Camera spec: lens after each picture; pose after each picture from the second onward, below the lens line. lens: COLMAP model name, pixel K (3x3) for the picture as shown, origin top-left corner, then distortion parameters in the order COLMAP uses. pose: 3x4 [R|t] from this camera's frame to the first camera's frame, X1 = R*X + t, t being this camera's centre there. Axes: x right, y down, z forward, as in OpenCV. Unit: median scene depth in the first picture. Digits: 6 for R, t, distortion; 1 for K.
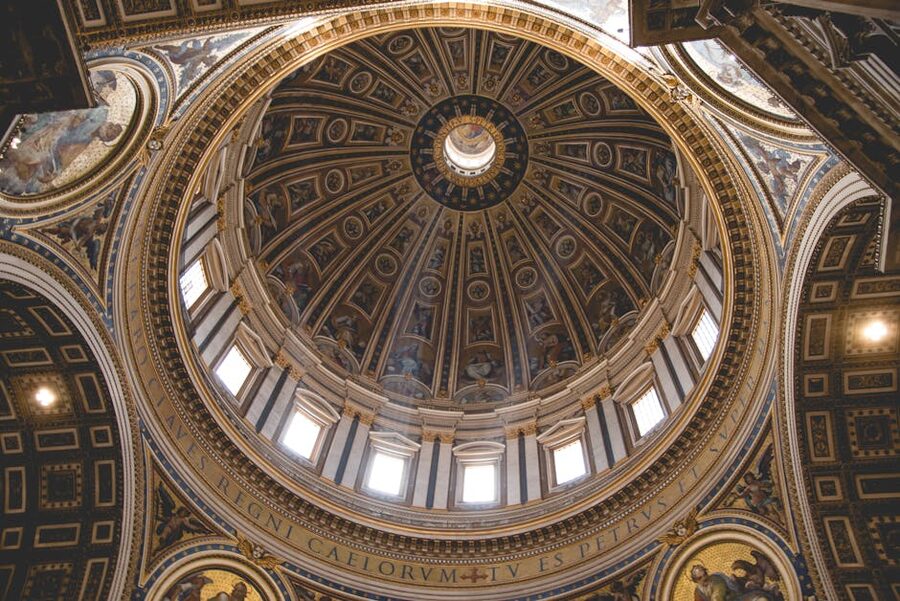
lens RADIAL K [[806.8, 0, 450.0], [0, 806.8, 300.5], [0, 0, 1]] dist [0.008246, 0.025022]
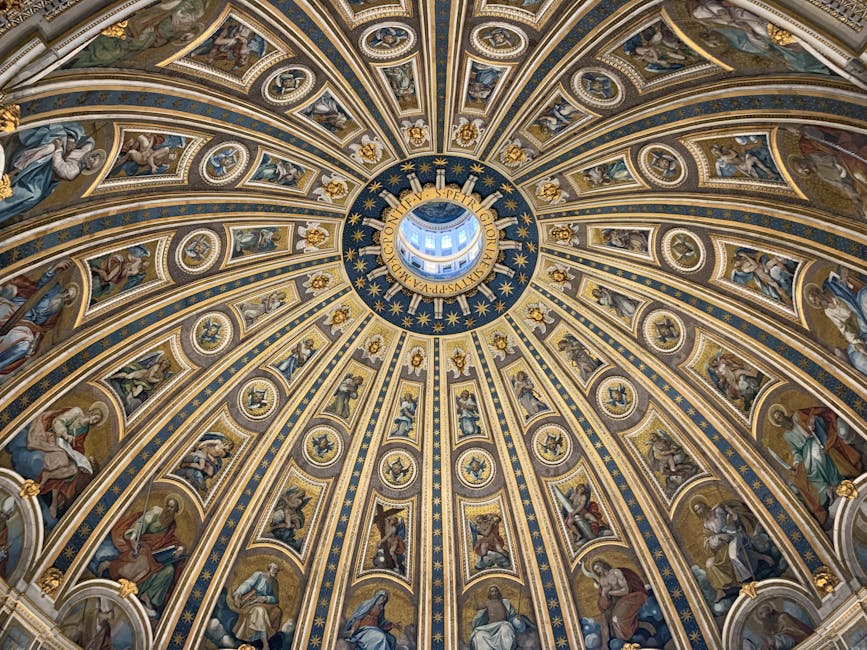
lens RADIAL K [[665.0, 0, 439.7], [0, 665.0, 323.3], [0, 0, 1]] dist [0.080039, -0.187343]
pose [[0.995190, -0.096644, 0.016042, 0.010847], [0.094361, 0.989641, 0.108199, -0.193892], [-0.026333, -0.106165, 0.994000, 0.533676]]
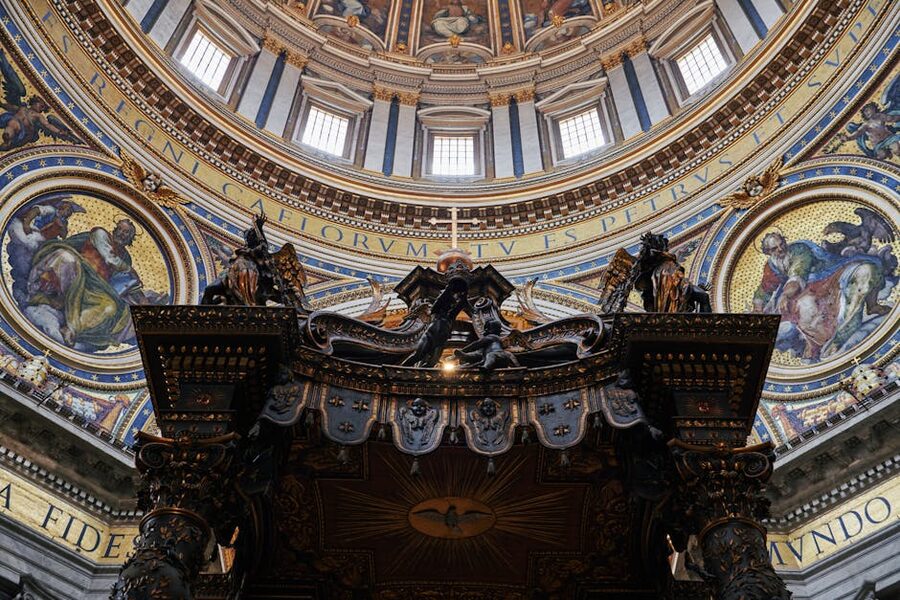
lens RADIAL K [[1033.6, 0, 456.3], [0, 1033.6, 300.2], [0, 0, 1]] dist [0.079132, 0.029588]
pose [[0.991539, 0.067747, 0.110732, -0.043719], [-0.091315, 0.970294, 0.224036, 0.113485], [-0.092264, -0.232252, 0.968270, 0.056522]]
